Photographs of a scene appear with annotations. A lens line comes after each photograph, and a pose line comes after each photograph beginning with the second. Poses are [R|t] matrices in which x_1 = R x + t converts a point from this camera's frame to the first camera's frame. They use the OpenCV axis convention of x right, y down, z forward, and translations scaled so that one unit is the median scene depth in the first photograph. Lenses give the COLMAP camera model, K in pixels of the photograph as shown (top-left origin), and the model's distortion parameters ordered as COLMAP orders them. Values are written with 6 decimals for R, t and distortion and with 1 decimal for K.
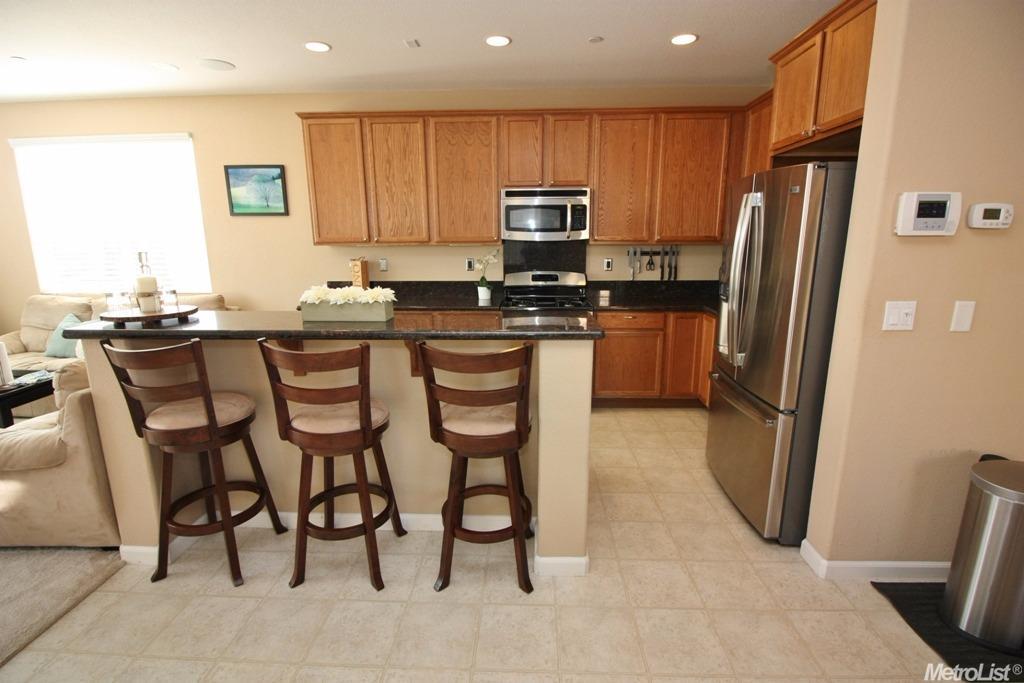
lens RADIAL K [[491.7, 0, 512.0], [0, 491.7, 341.5], [0, 0, 1]] dist [-0.013614, -0.001089]
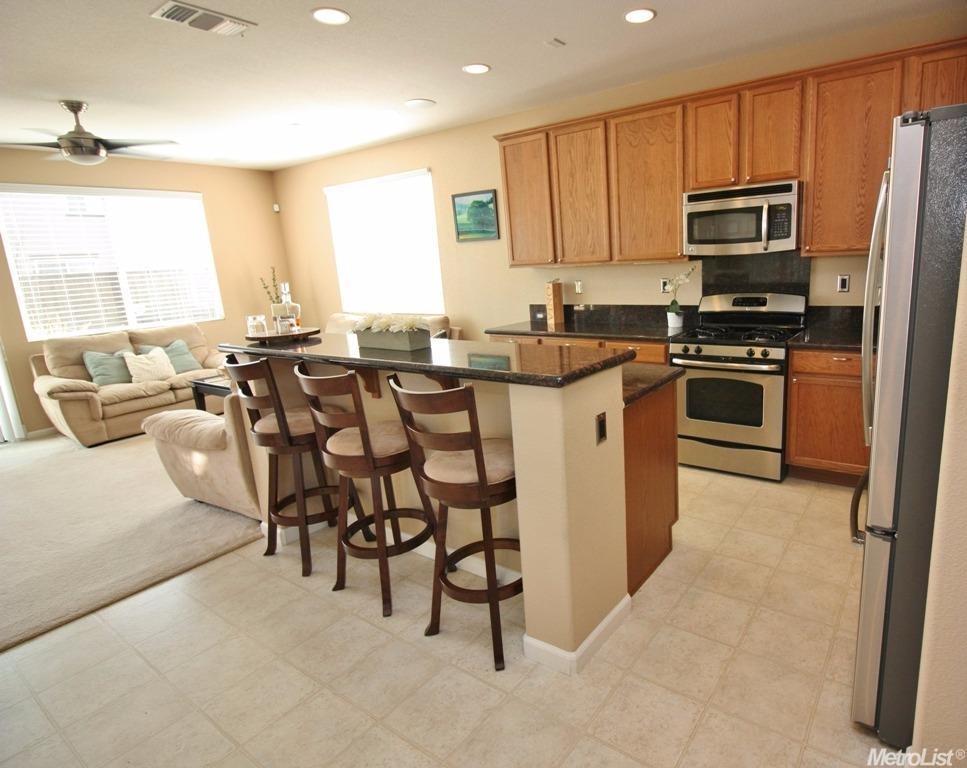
lens RADIAL K [[555.4, 0, 574.2], [0, 555.4, 376.1], [0, 0, 1]] dist [-0.004598, -0.001062]
pose [[0.851163, 0.072741, -0.519837, 0.323837], [-0.064396, 0.997341, 0.034118, -0.026659], [0.520937, 0.004436, 0.853584, 0.116513]]
